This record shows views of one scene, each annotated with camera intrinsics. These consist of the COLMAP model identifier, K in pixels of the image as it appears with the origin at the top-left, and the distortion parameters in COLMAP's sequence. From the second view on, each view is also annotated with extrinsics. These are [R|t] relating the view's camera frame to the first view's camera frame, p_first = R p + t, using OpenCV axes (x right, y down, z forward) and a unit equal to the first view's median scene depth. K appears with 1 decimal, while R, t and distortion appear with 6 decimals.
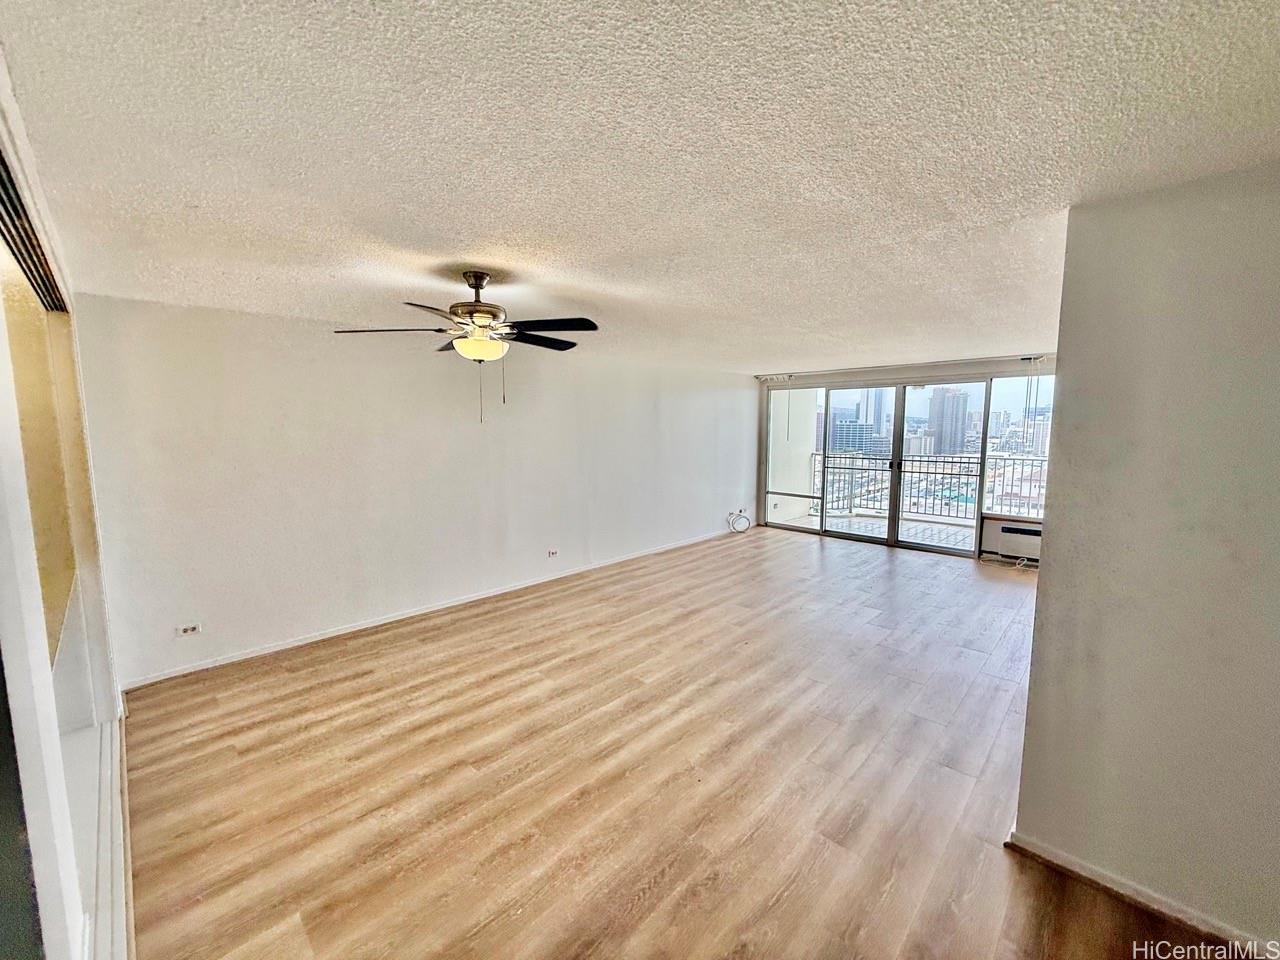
lens RADIAL K [[517.7, 0, 642.9], [0, 517.7, 482.6], [0, 0, 1]] dist [0.001416, 0.000662]
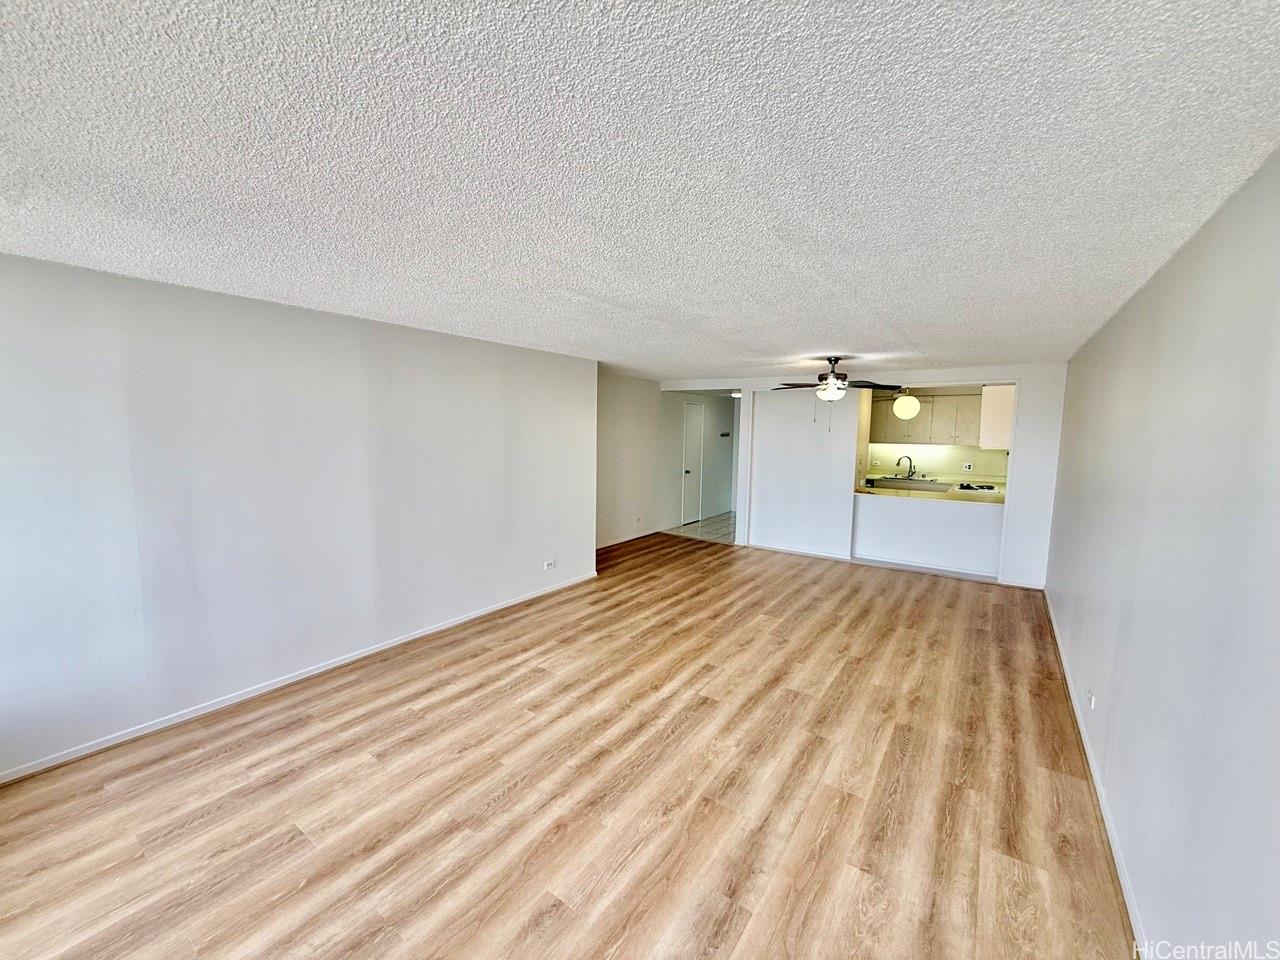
lens RADIAL K [[517.7, 0, 642.9], [0, 517.7, 482.6], [0, 0, 1]] dist [0.001416, 0.000662]
pose [[-0.987766, 0.002575, -0.155922, 0.524967], [-0.032676, 0.974249, 0.223092, -0.259120], [0.152481, 0.225458, -0.962246, 2.132623]]
